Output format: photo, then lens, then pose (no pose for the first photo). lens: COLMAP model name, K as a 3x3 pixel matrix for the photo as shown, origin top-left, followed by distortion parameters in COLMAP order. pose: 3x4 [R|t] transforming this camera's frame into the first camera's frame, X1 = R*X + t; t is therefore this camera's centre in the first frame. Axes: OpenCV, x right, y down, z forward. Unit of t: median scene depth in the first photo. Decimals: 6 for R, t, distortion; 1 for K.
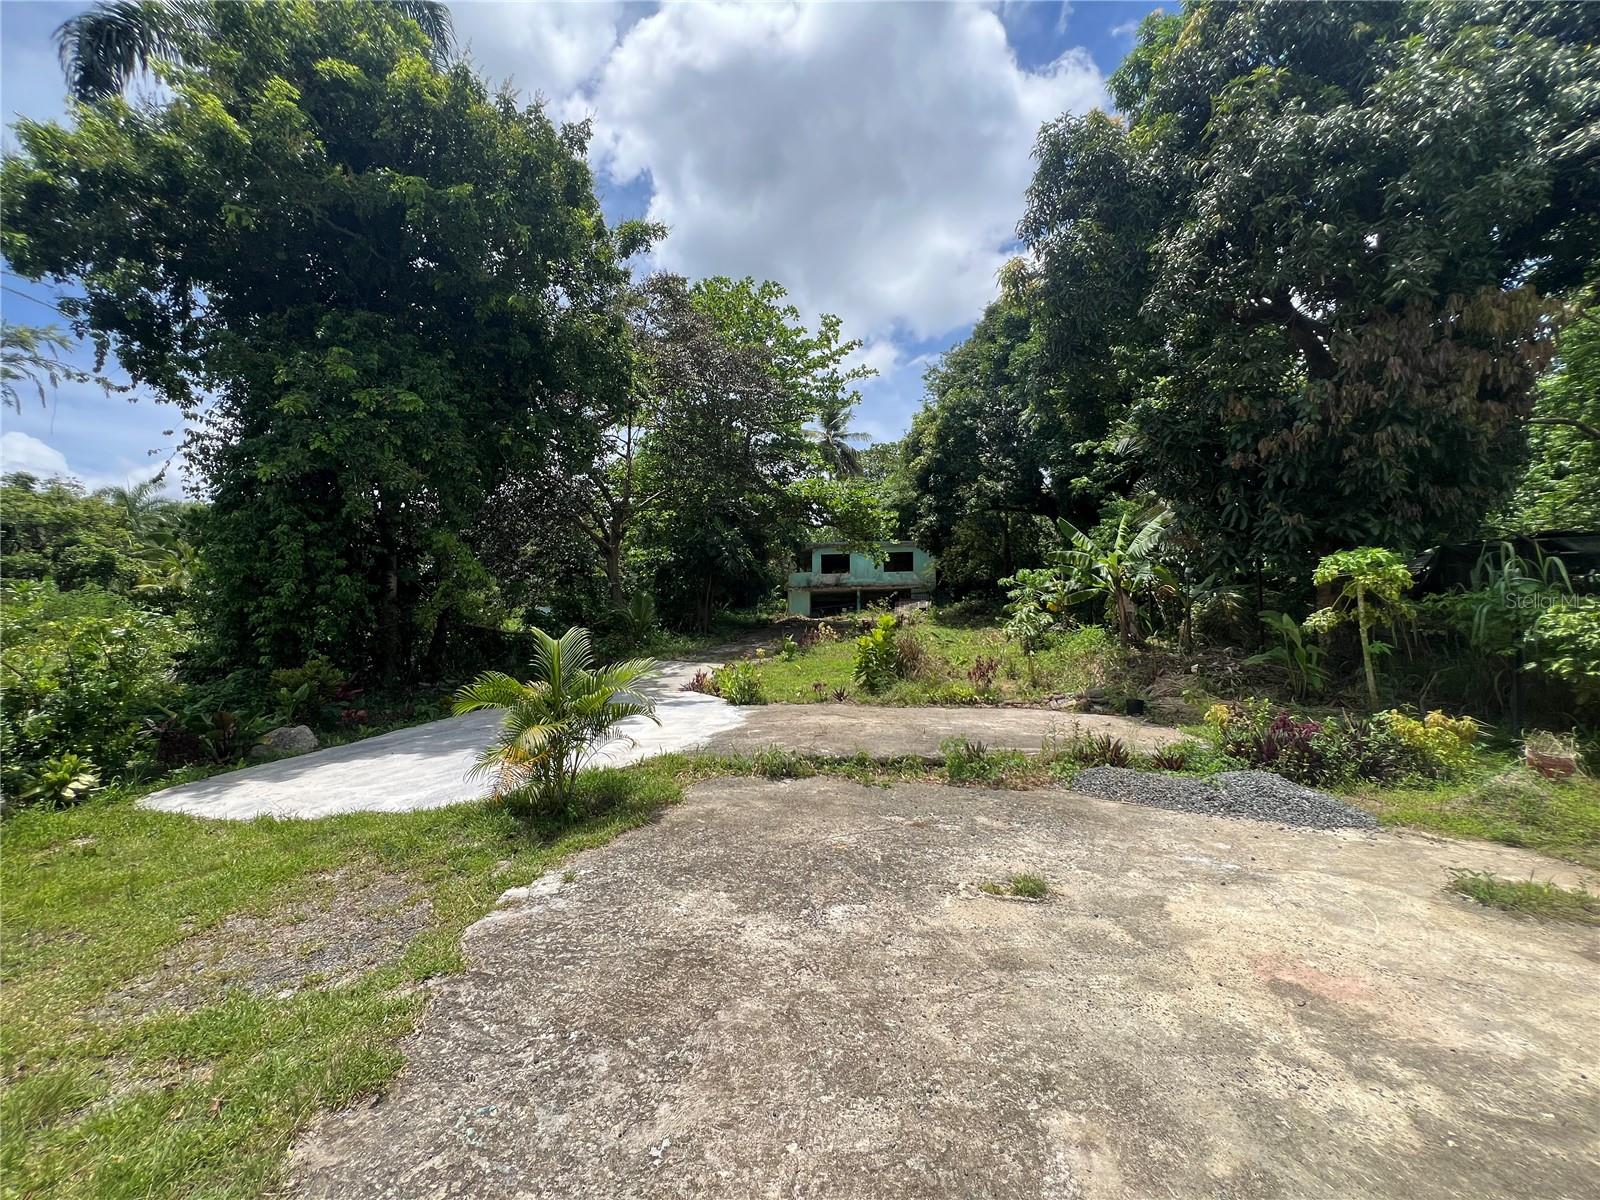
lens RADIAL K [[637.0, 0, 796.5], [0, 637.0, 596.8], [0, 0, 1]] dist [-0.002961, -0.000002]
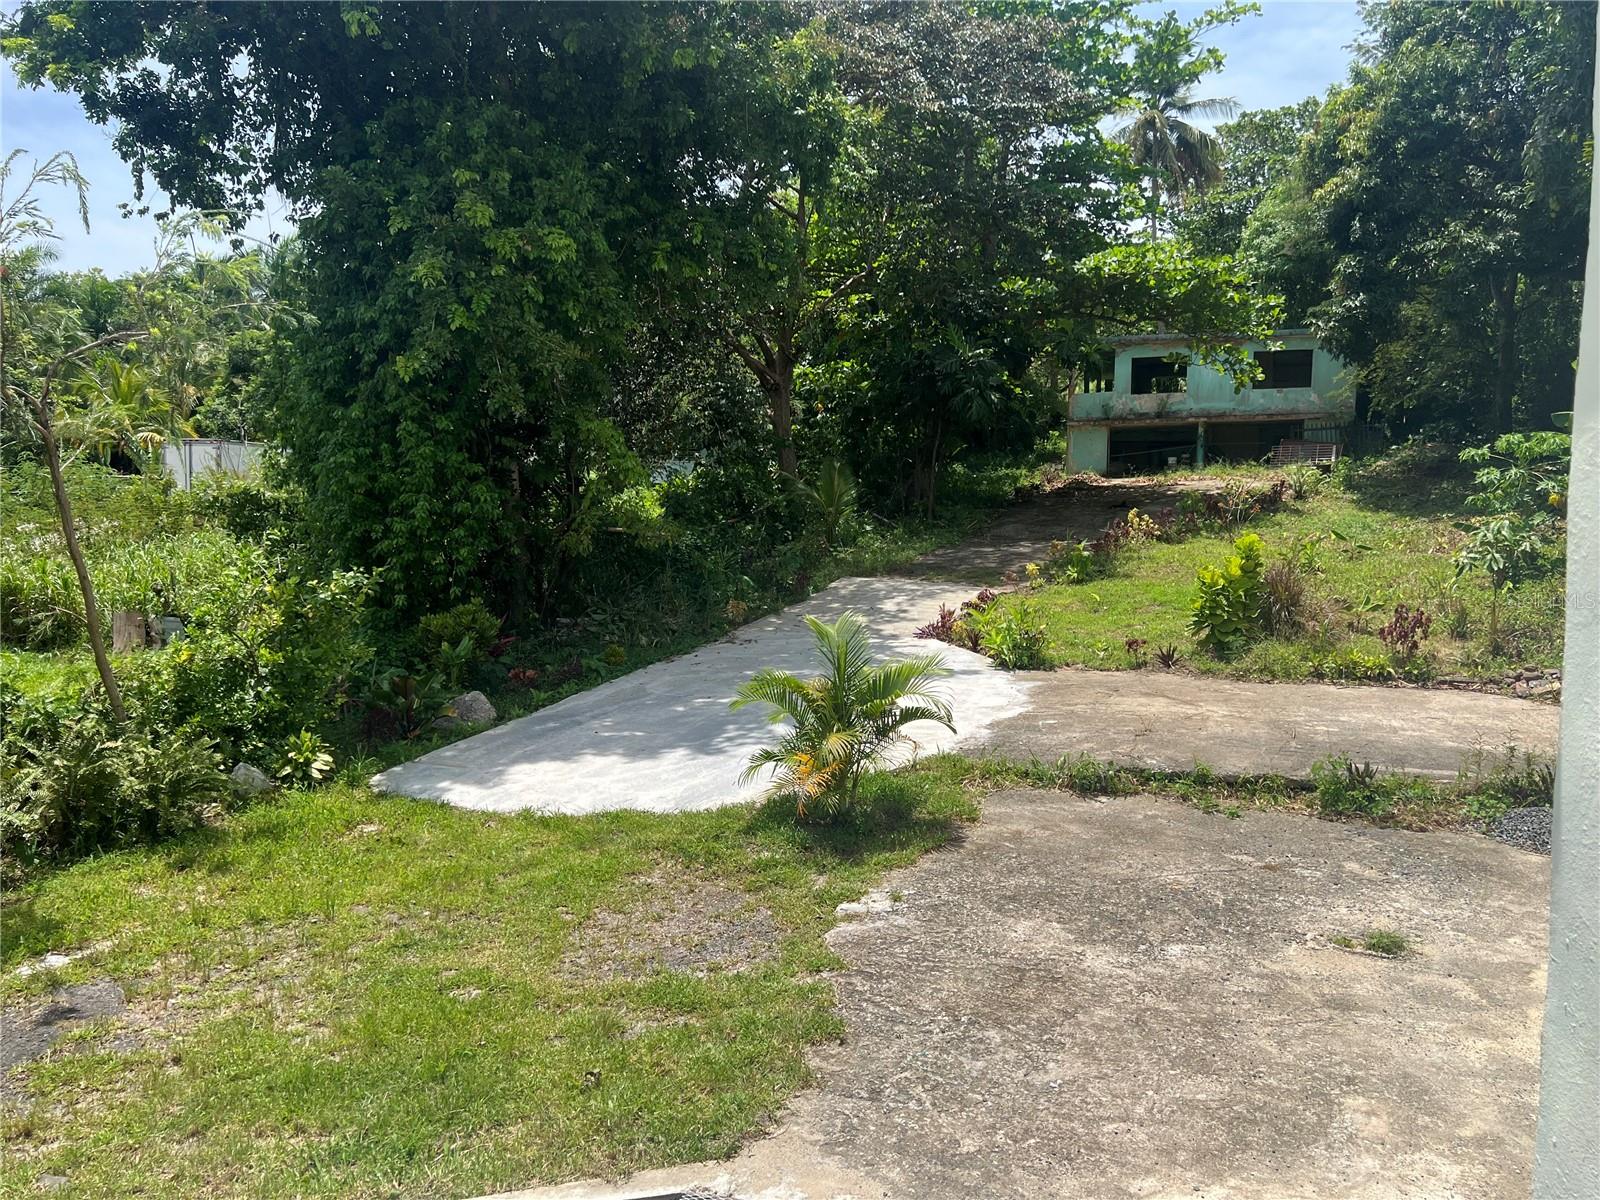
lens RADIAL K [[1252.3, 0, 800.0], [0, 1252.3, 600.0], [0, 0, 1]] dist [0.057642, -0.080319]
pose [[0.979282, 0.023598, -0.201121, -0.077096], [0.012528, 0.984224, 0.176482, -0.245908], [0.202113, -0.175345, 0.963538, -0.567352]]
